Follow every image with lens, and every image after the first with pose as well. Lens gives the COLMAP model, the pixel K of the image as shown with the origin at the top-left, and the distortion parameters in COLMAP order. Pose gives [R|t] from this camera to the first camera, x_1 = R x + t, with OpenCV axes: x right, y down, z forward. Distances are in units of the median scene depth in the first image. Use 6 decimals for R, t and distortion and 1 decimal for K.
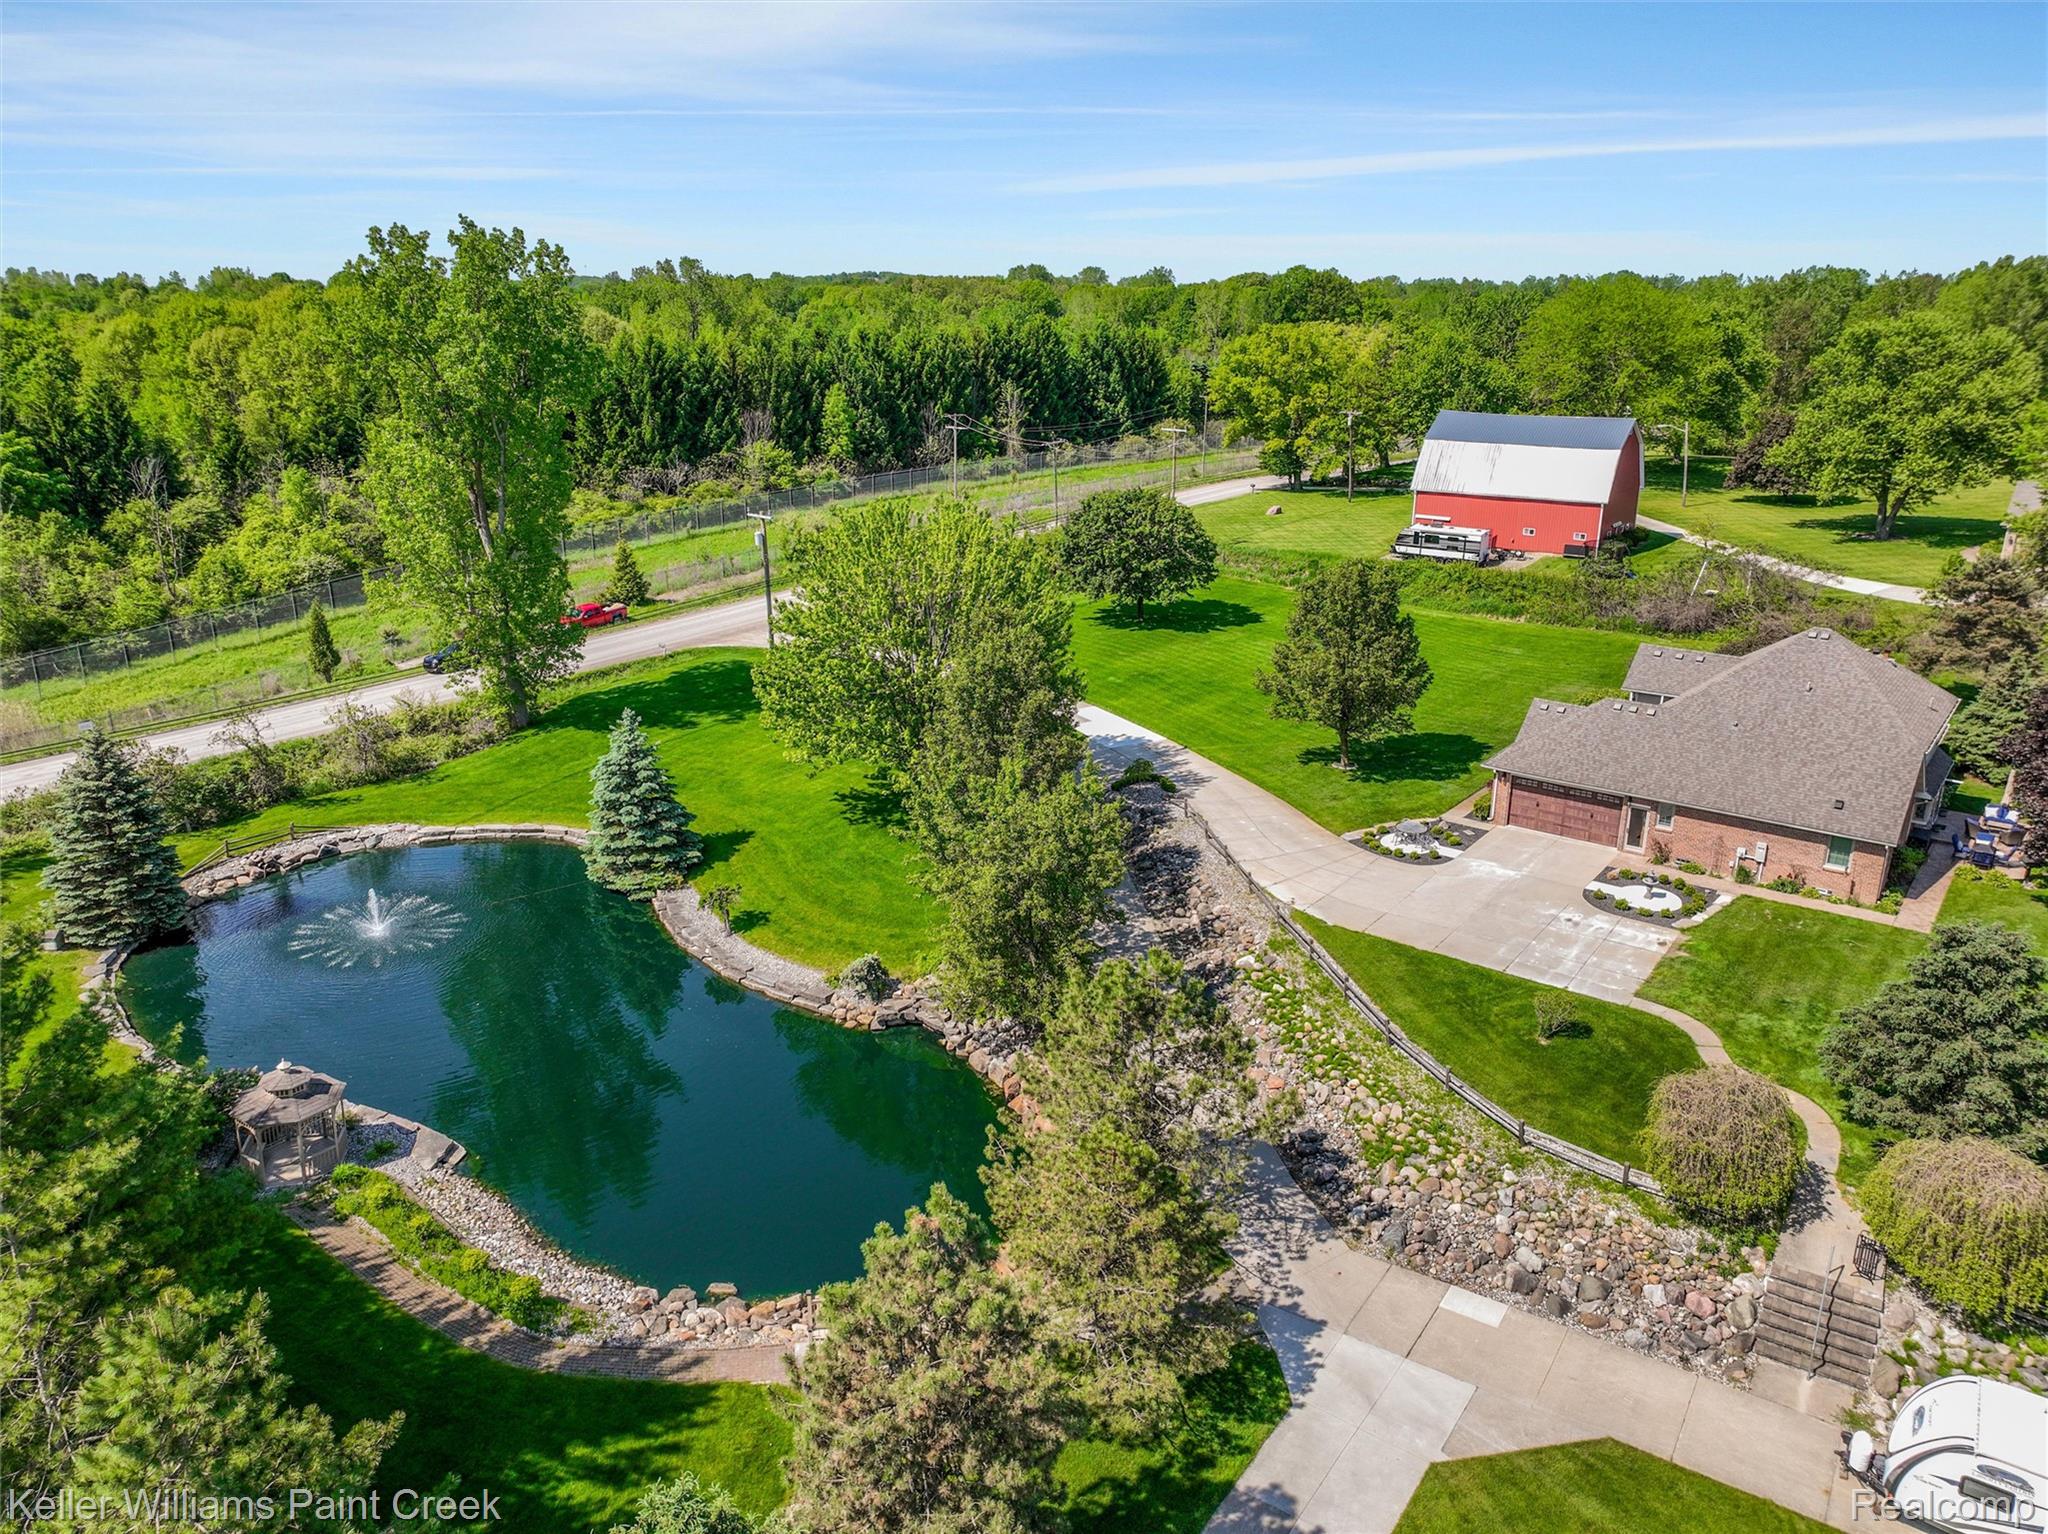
lens RADIAL K [[1435.3, 0, 1025.8], [0, 1435.3, 762.8], [0, 0, 1]] dist [0.003129, 0.008180]
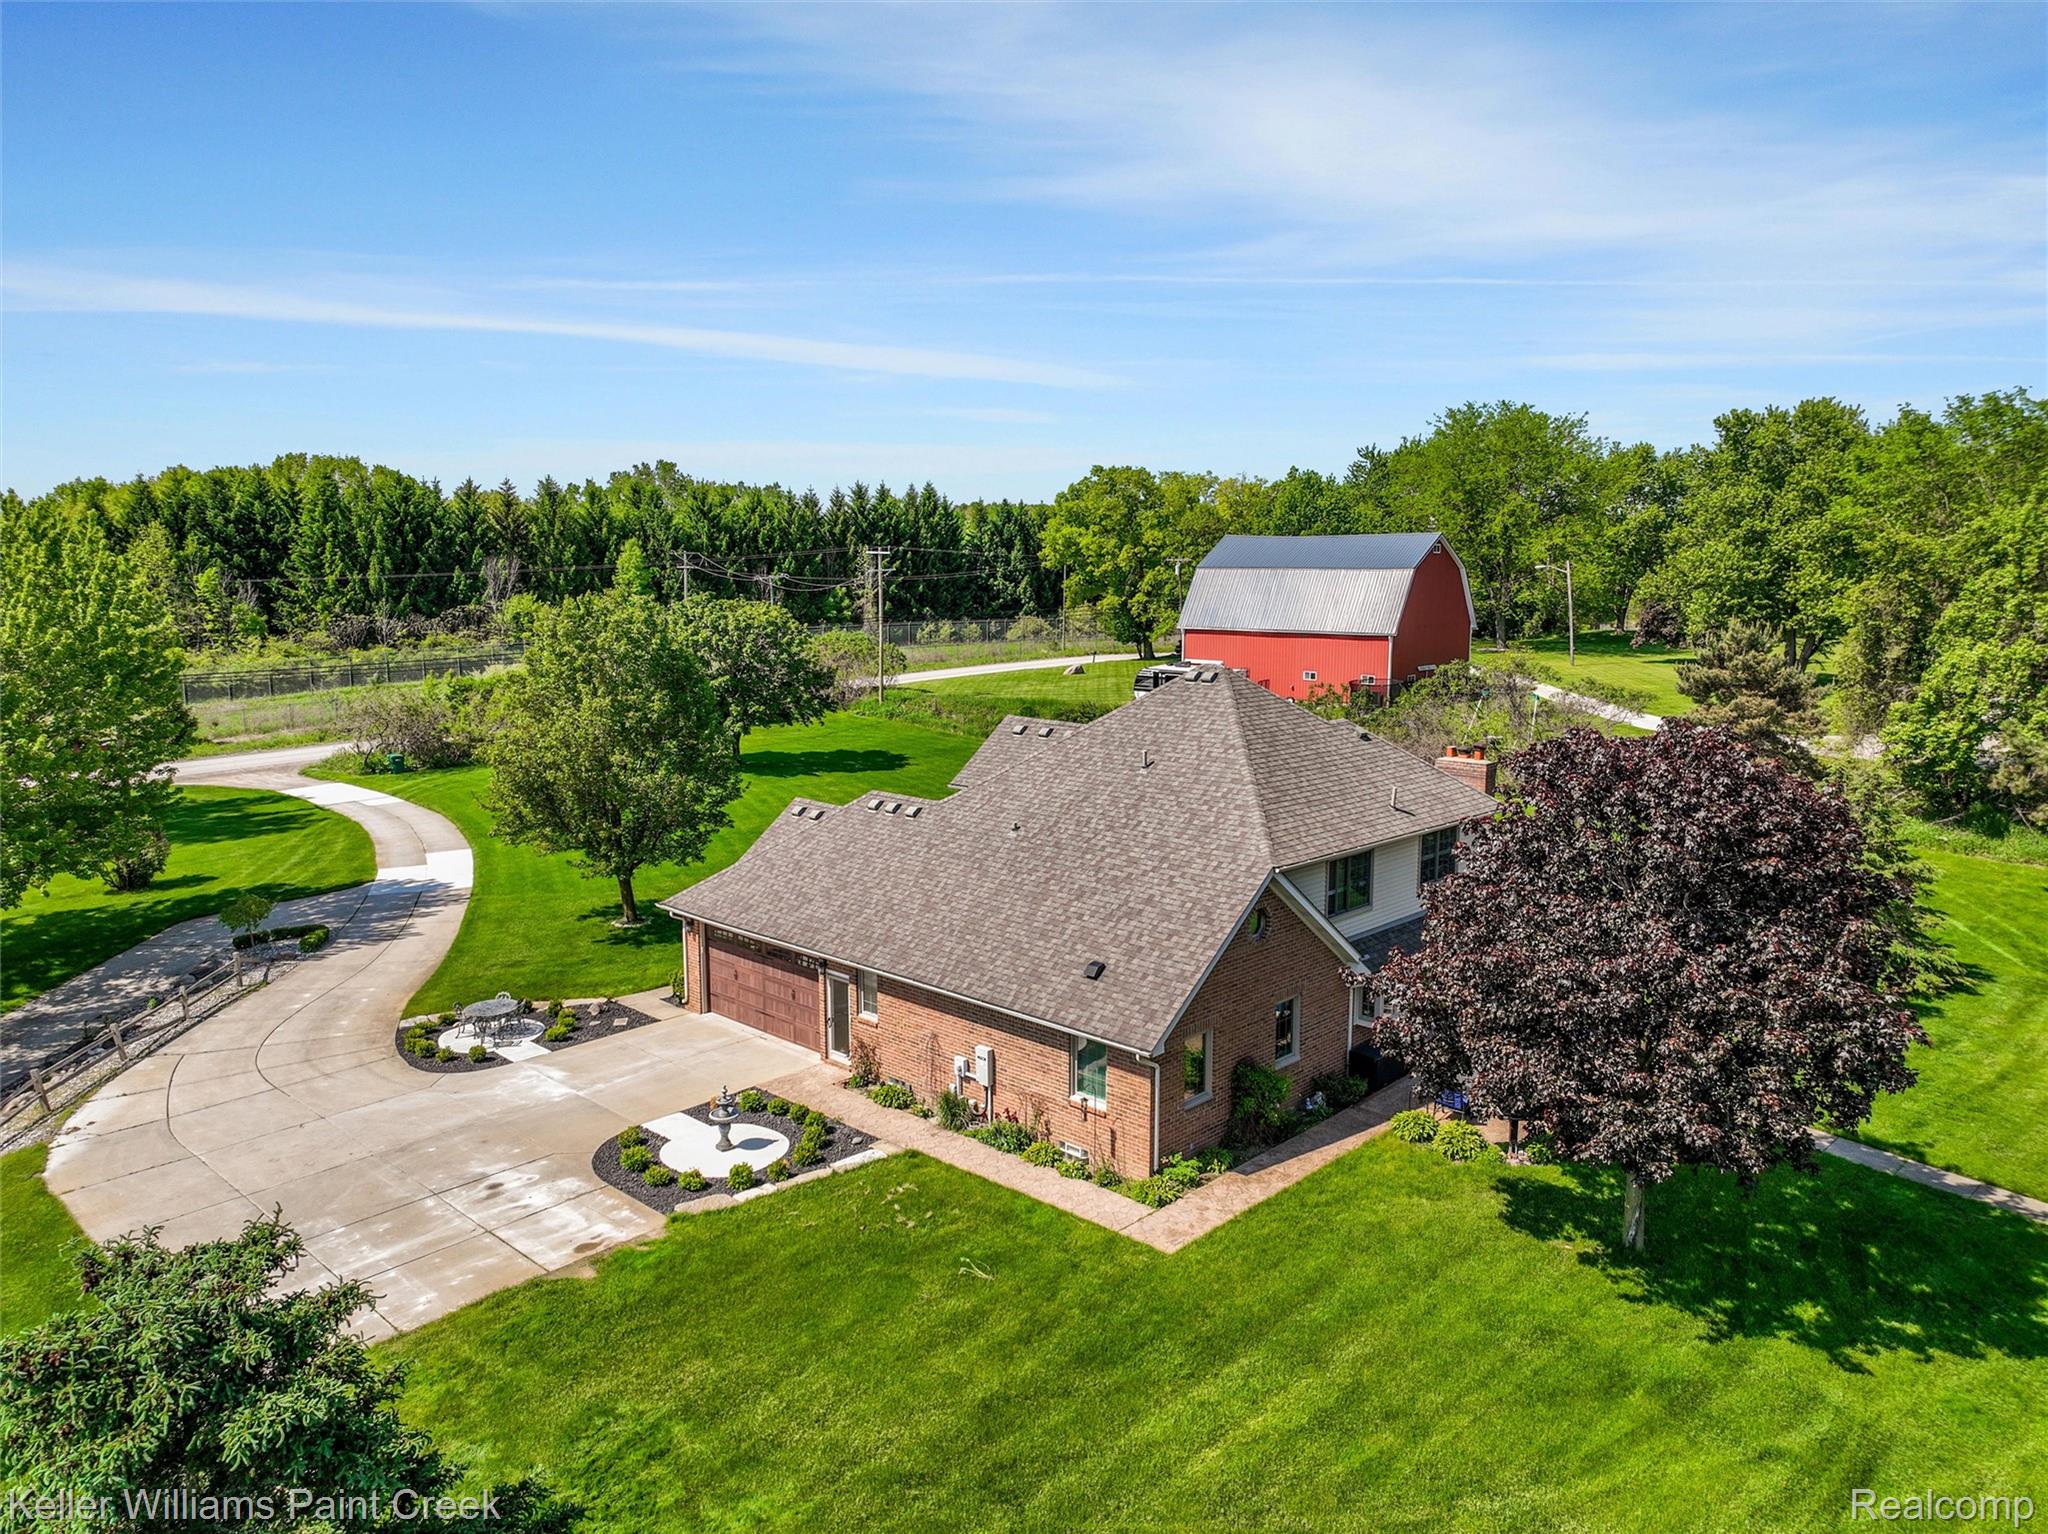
lens RADIAL K [[1435.3, 0, 1025.8], [0, 1435.3, 762.8], [0, 0, 1]] dist [0.003129, 0.008180]
pose [[0.994608, 0.015686, -0.102515, 0.290617], [-0.032829, 0.985283, -0.167750, 0.020838], [0.098375, 0.170211, 0.980485, 0.246090]]
